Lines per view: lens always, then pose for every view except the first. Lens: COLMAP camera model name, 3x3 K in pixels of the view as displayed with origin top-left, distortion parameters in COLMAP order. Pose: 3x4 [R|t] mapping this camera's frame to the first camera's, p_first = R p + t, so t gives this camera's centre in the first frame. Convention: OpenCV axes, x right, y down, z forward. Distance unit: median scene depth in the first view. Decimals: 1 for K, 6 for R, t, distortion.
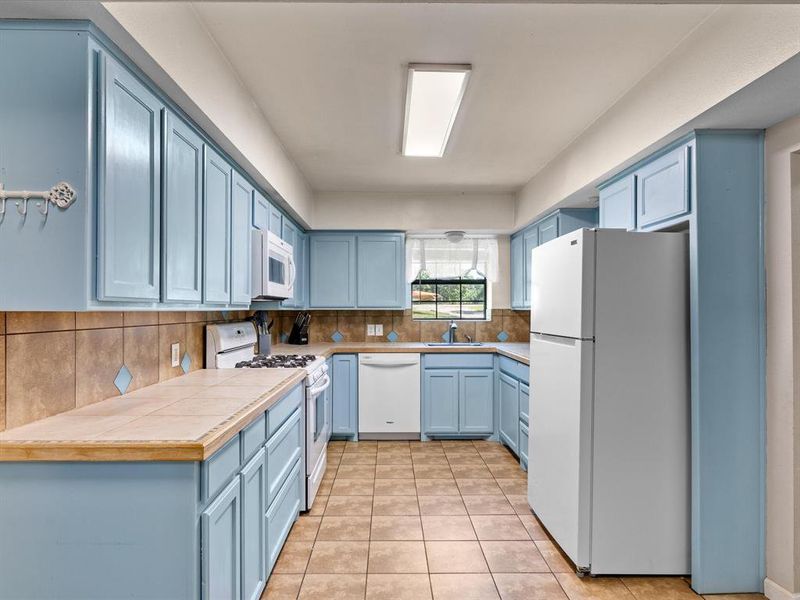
lens RADIAL K [[570.6, 0, 400.0], [0, 570.6, 300.0], [0, 0, 1]] dist [0.009640, -0.002353]
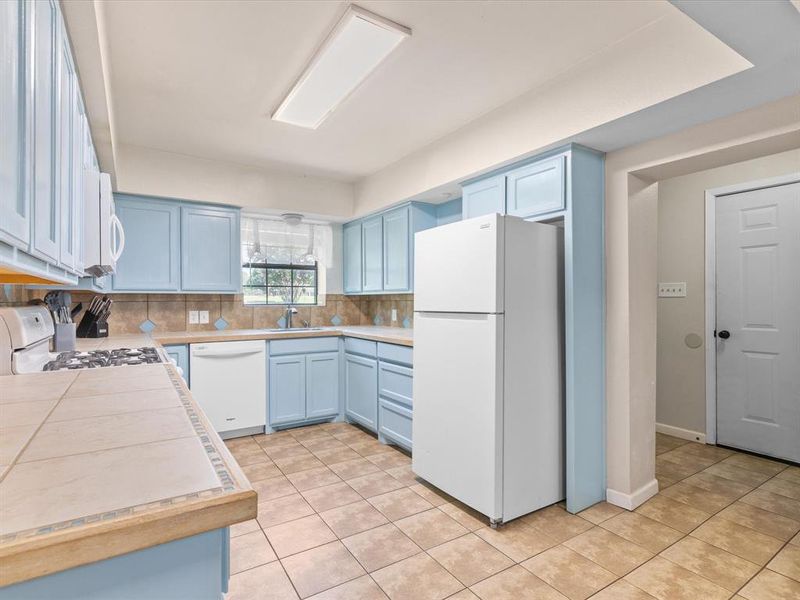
lens RADIAL K [[464.8, 0, 400.0], [0, 464.8, 300.0], [0, 0, 1]] dist [-0.000967, 0.001598]
pose [[0.795512, 0.004001, 0.605924, -0.249106], [-0.001058, 0.999986, -0.005214, 0.031971], [-0.605937, 0.003507, 0.795505, 0.263281]]
